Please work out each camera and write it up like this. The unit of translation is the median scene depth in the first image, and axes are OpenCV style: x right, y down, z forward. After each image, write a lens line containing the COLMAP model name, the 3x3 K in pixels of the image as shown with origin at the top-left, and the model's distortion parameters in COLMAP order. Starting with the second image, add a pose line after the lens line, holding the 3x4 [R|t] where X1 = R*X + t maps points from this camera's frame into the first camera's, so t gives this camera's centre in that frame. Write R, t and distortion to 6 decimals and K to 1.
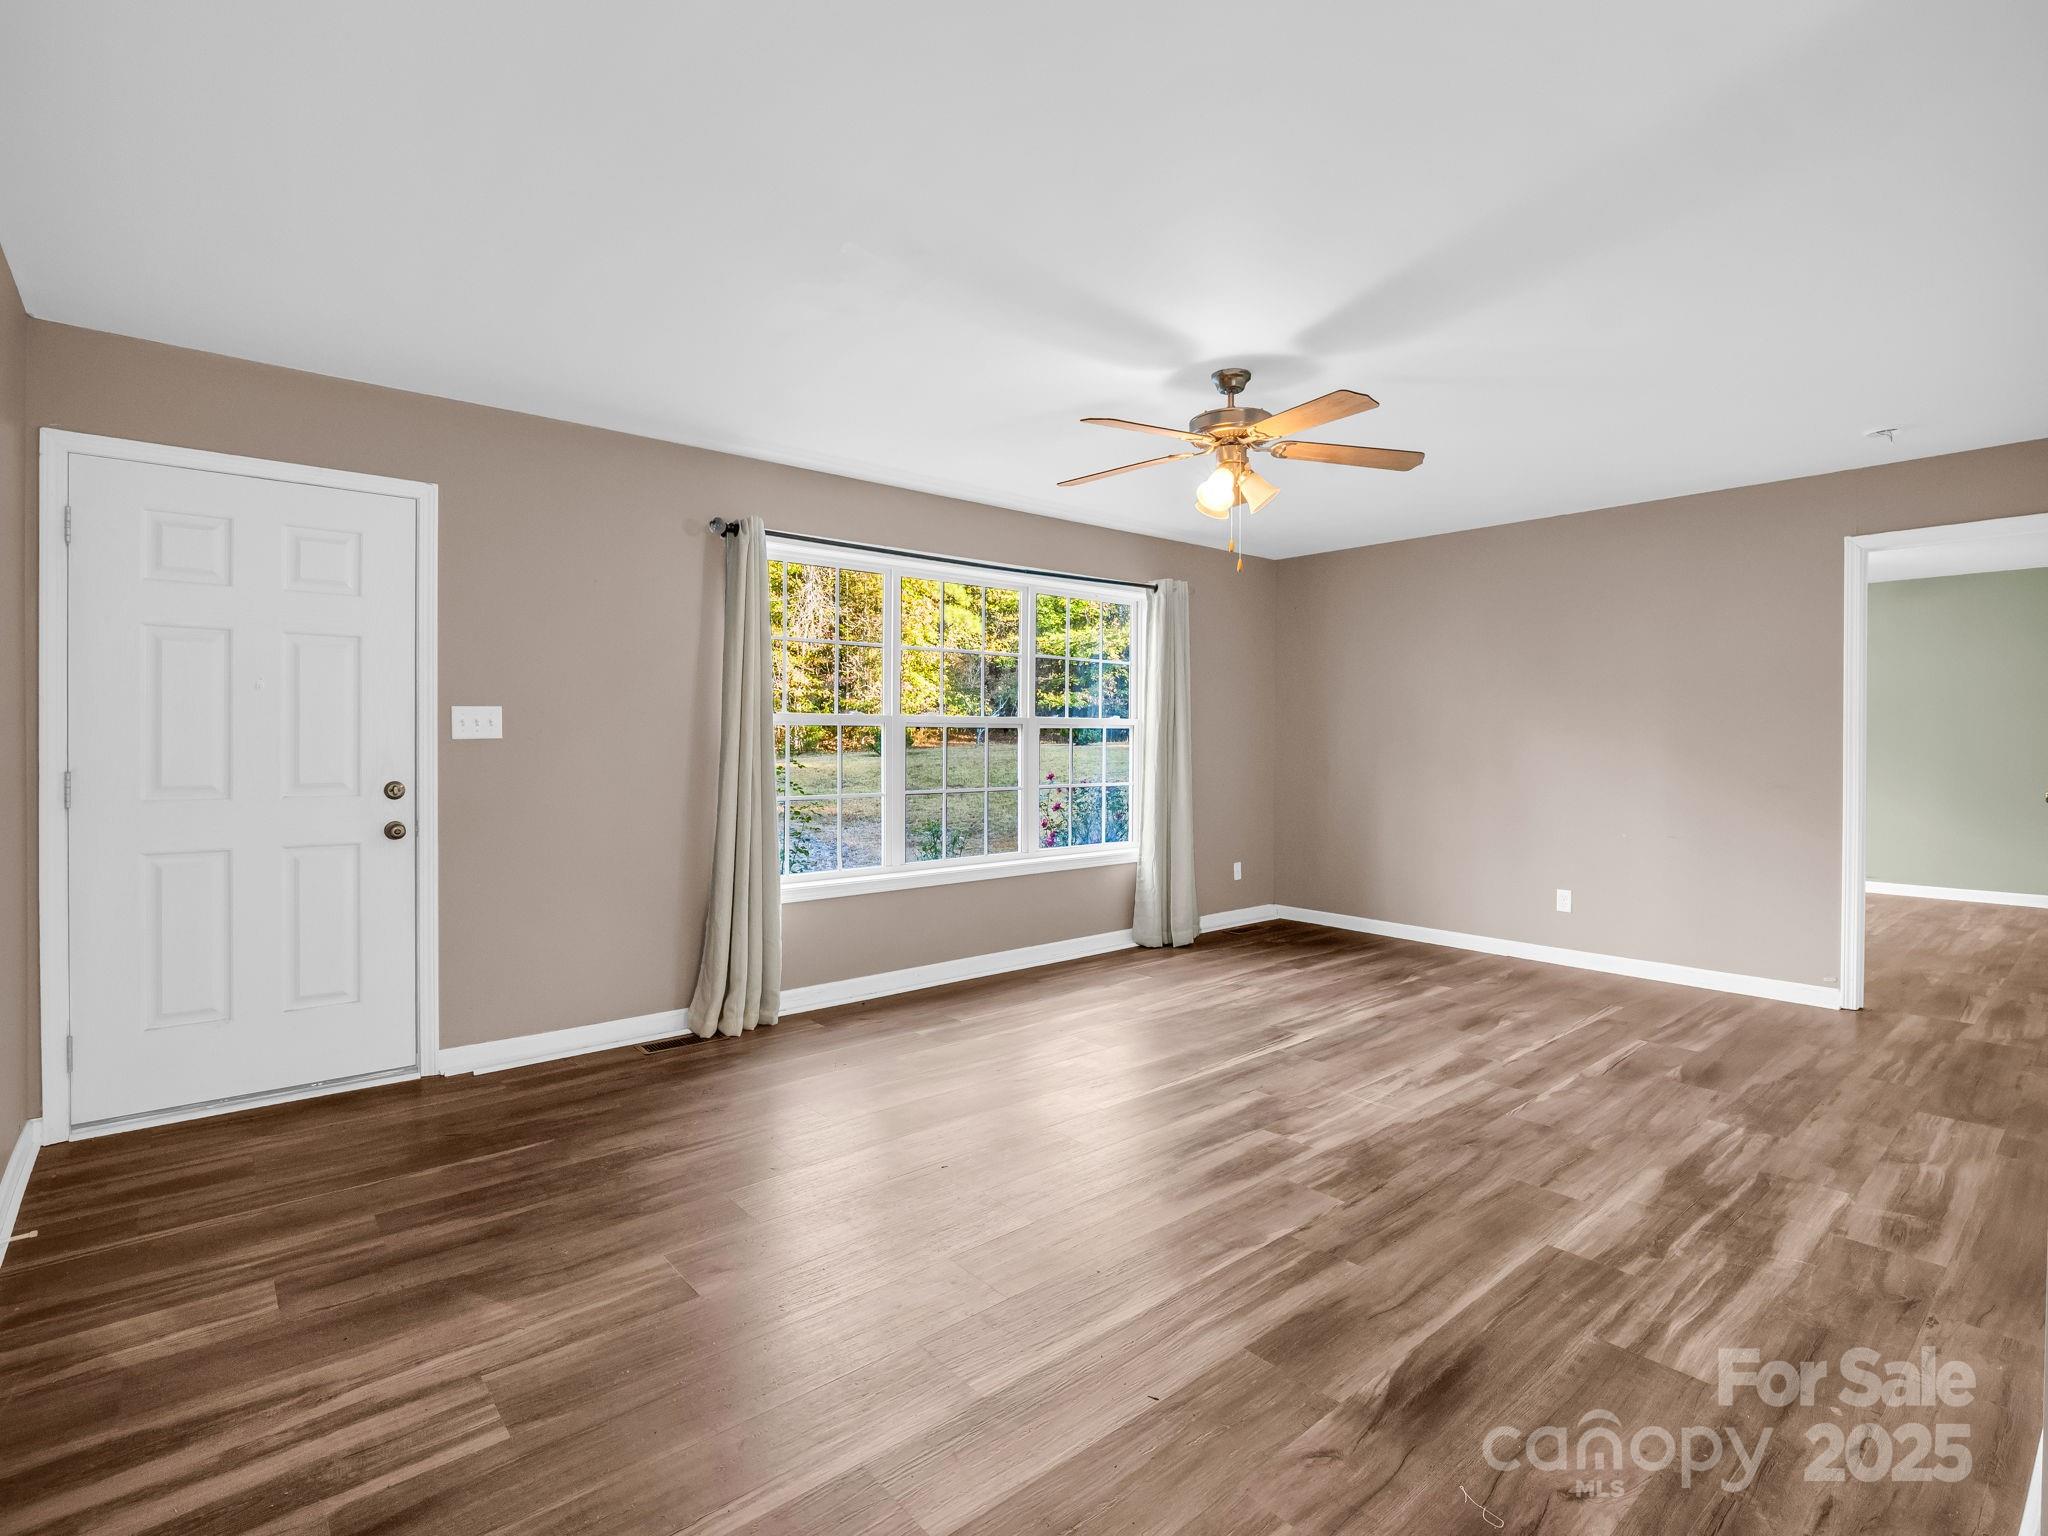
lens RADIAL K [[1000.2, 0, 1023.8], [0, 1000.2, 731.6], [0, 0, 1]] dist [-0.010092, -0.000133]
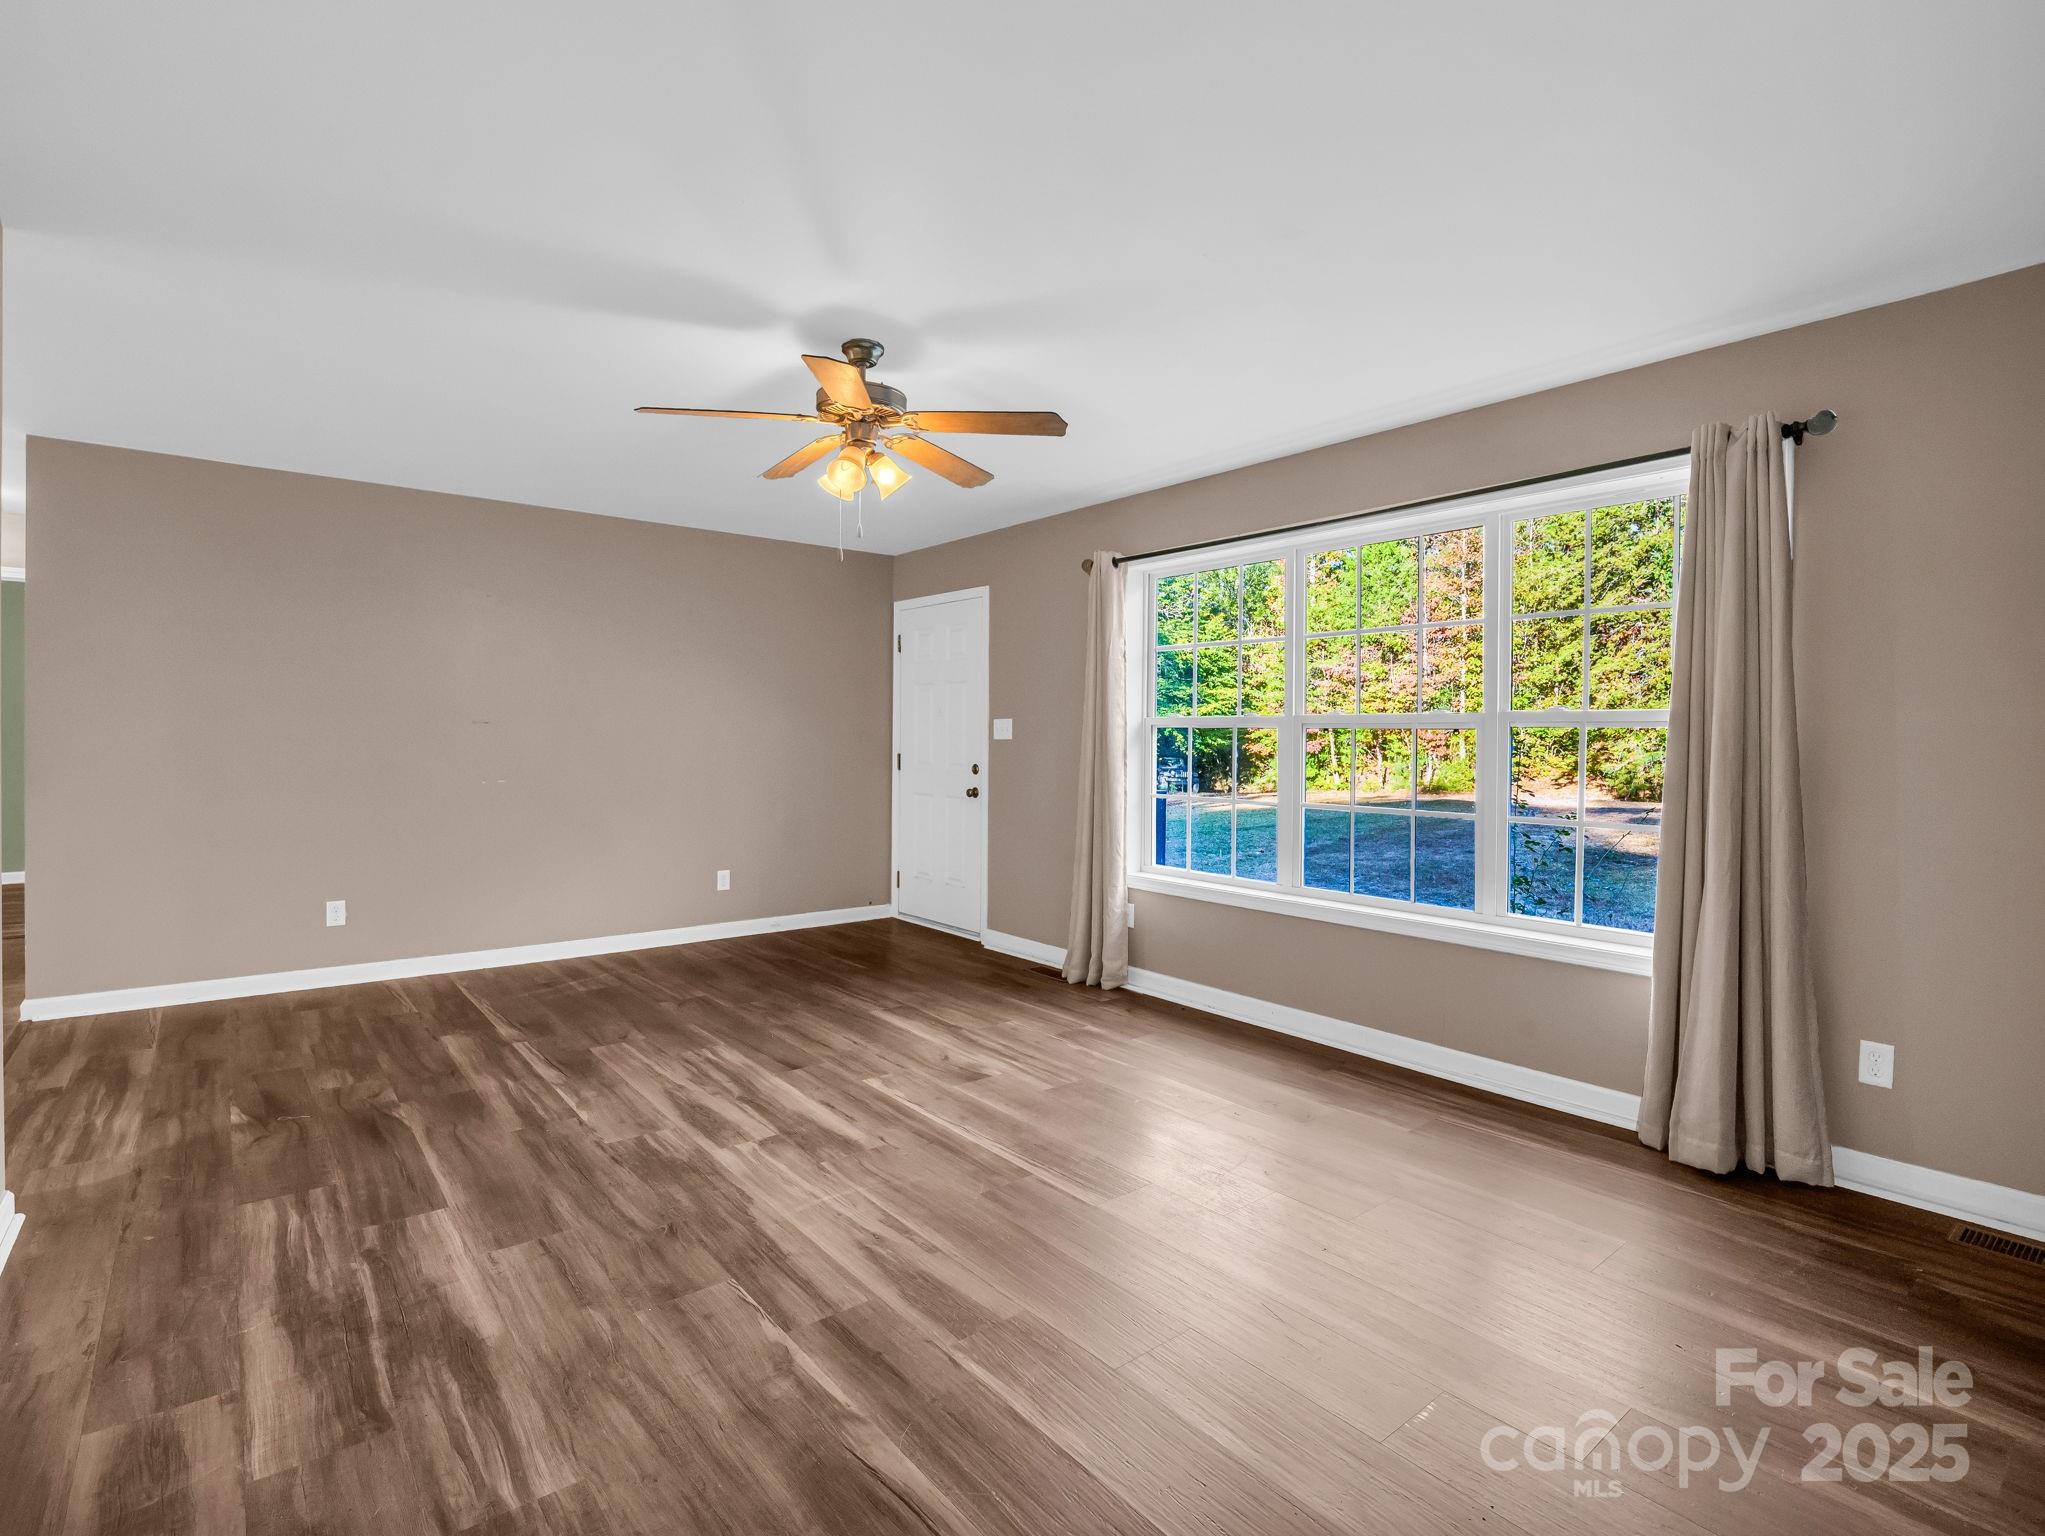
lens RADIAL K [[998.8, 0, 1022.3], [0, 998.8, 731.7], [0, 0, 1]] dist [-0.010092, -0.000133]
pose [[-0.026217, -0.008082, -0.999624, 1.313355], [-0.004305, 0.999959, -0.007972, 0.009871], [0.999647, 0.004095, -0.026251, 1.364531]]
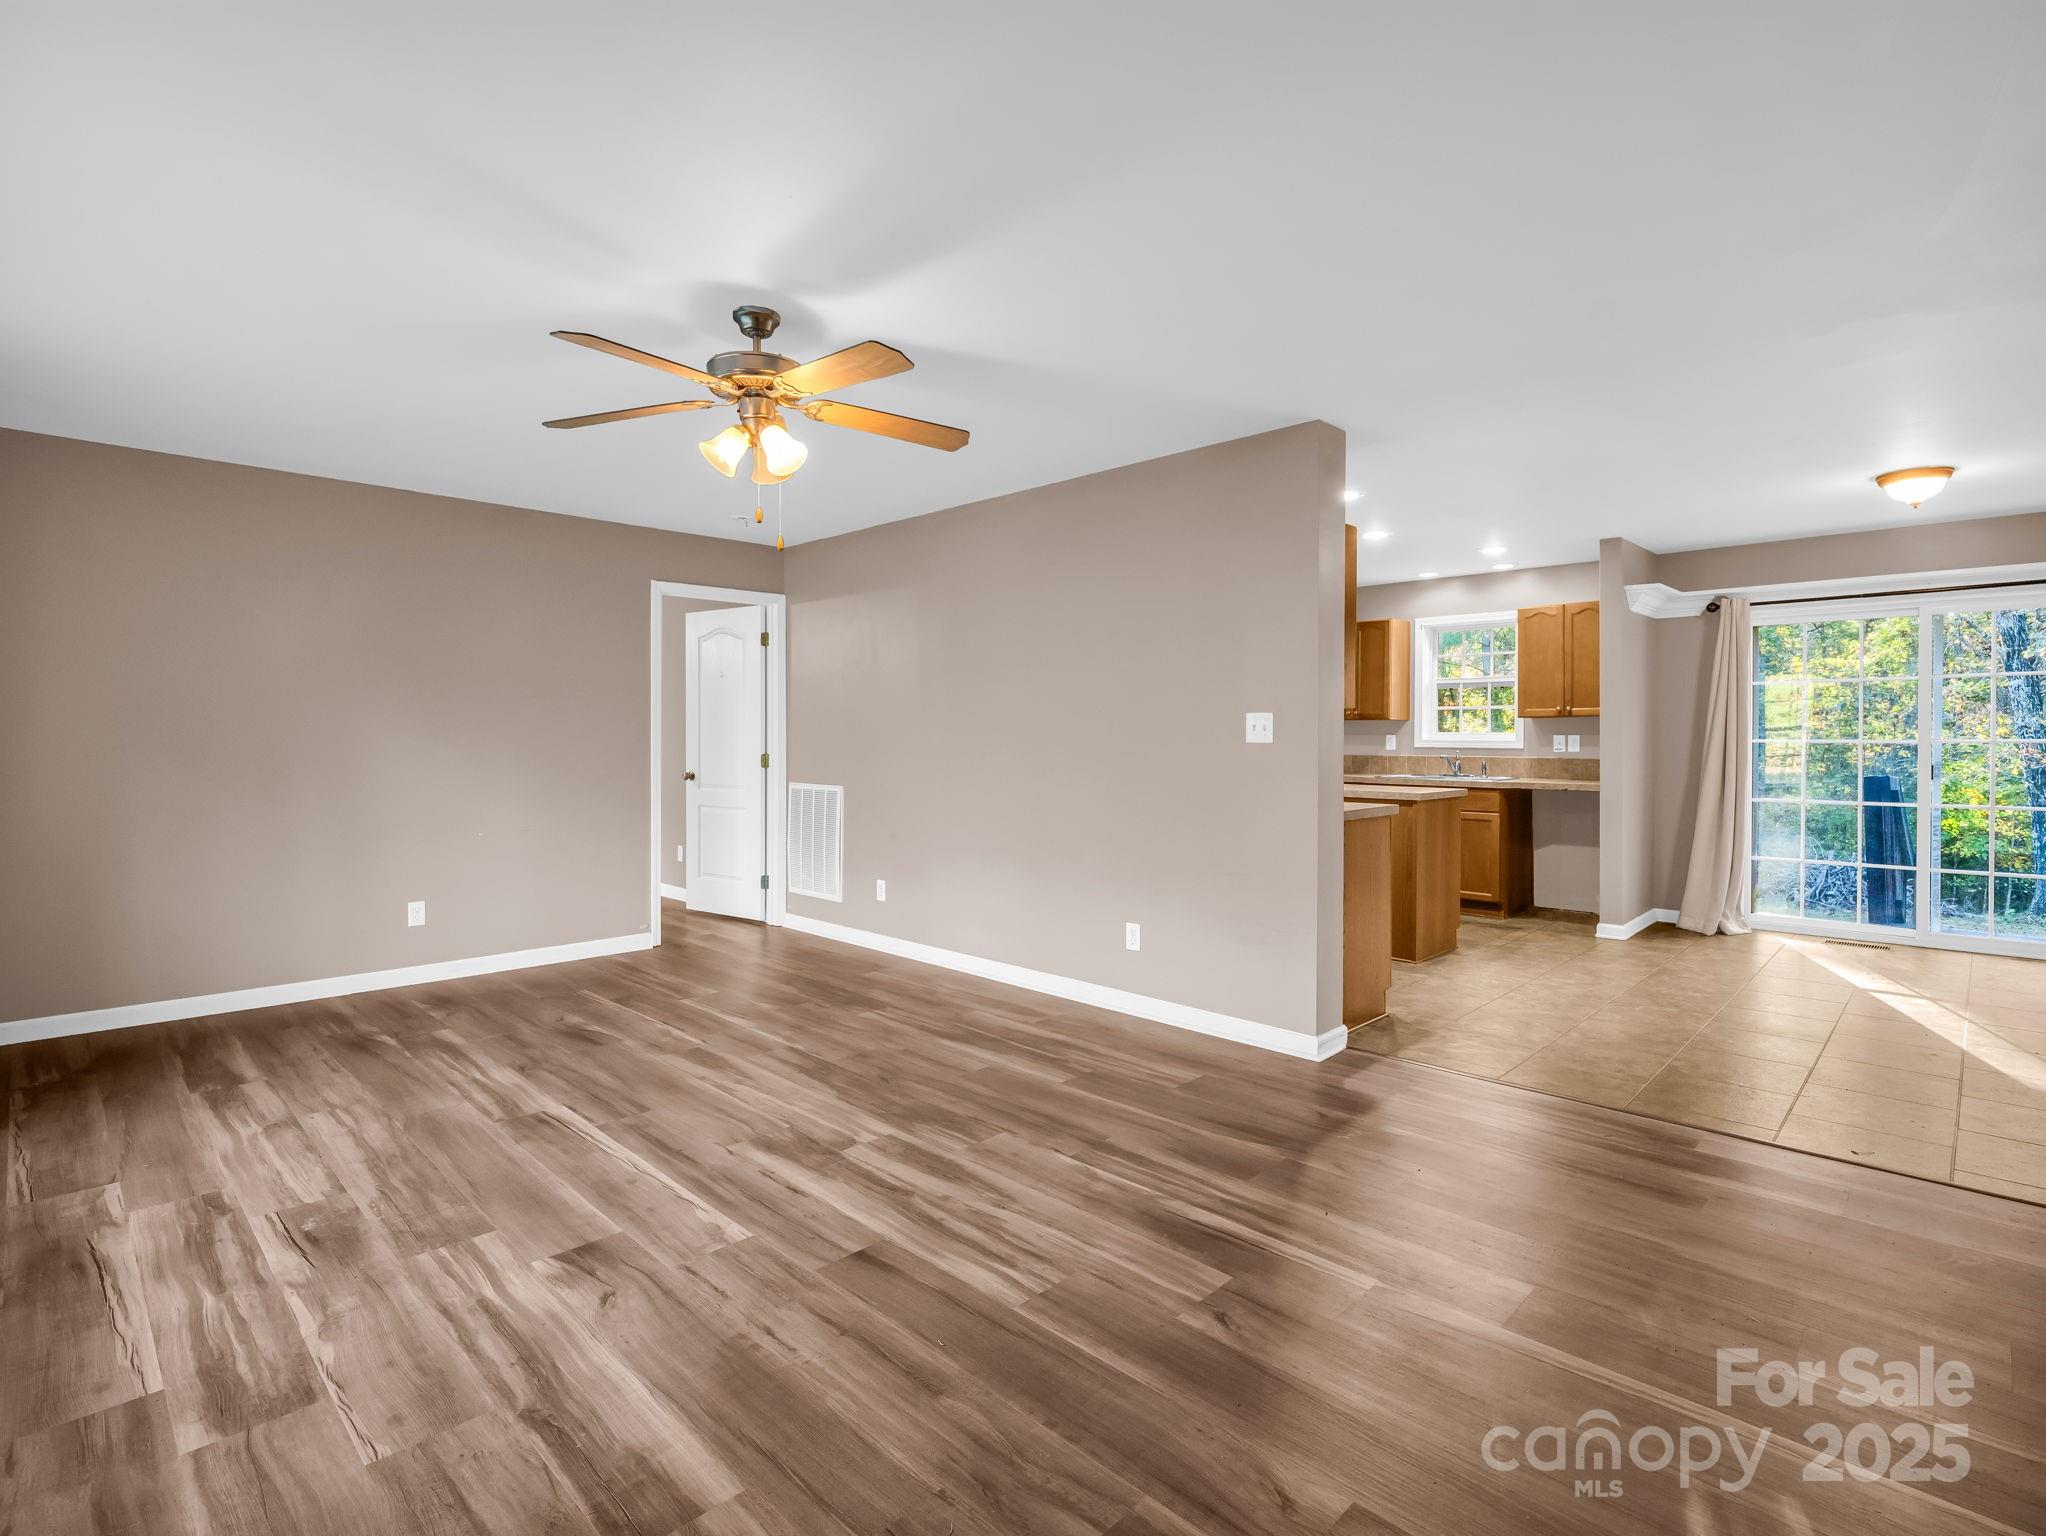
lens RADIAL K [[999.3, 0, 1022.8], [0, 999.3, 731.6], [0, 0, 1]] dist [-0.010092, -0.000133]
pose [[-0.086956, 0.000822, 0.996212, -0.776682], [-0.007185, 0.999973, -0.001452, 0.000051], [-0.996186, -0.007284, -0.086947, 0.985467]]
